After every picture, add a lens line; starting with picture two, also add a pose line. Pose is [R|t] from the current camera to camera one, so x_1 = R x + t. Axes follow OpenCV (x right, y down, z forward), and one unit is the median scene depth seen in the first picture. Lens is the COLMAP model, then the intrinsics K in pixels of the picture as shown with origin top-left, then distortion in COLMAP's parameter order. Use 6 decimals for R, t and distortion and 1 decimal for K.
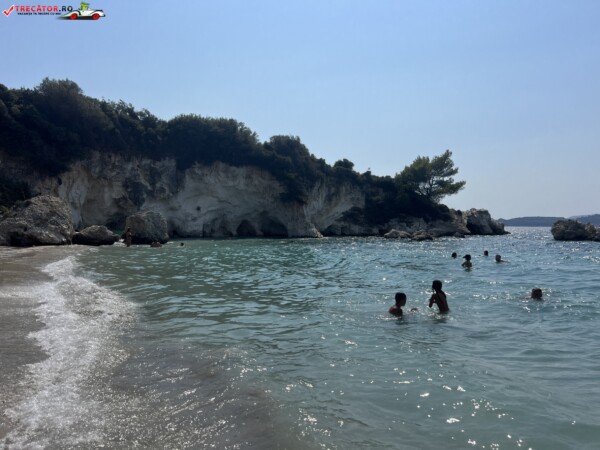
lens RADIAL K [[452.1, 0, 301.9], [0, 452.1, 230.3], [0, 0, 1]] dist [0.073087, -0.082701]
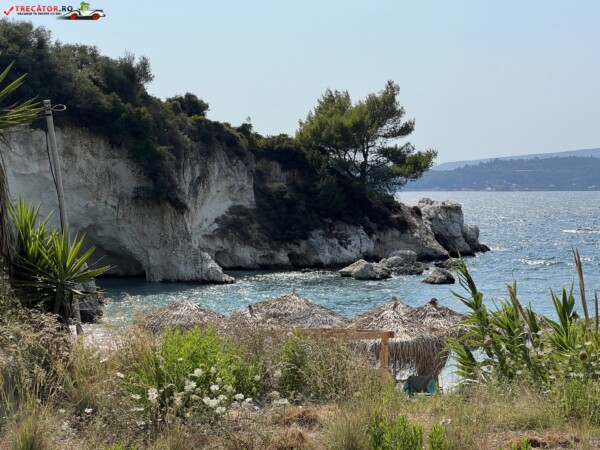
lens RADIAL K [[1349.9, 0, 297.8], [0, 1349.9, 219.2], [0, 0, 1]] dist [0.303534, 0.000000]
pose [[0.908748, -0.017506, 0.416978, -0.472688], [0.012279, 0.999809, 0.015216, -0.068137], [-0.417165, -0.008707, 0.908789, -0.335456]]
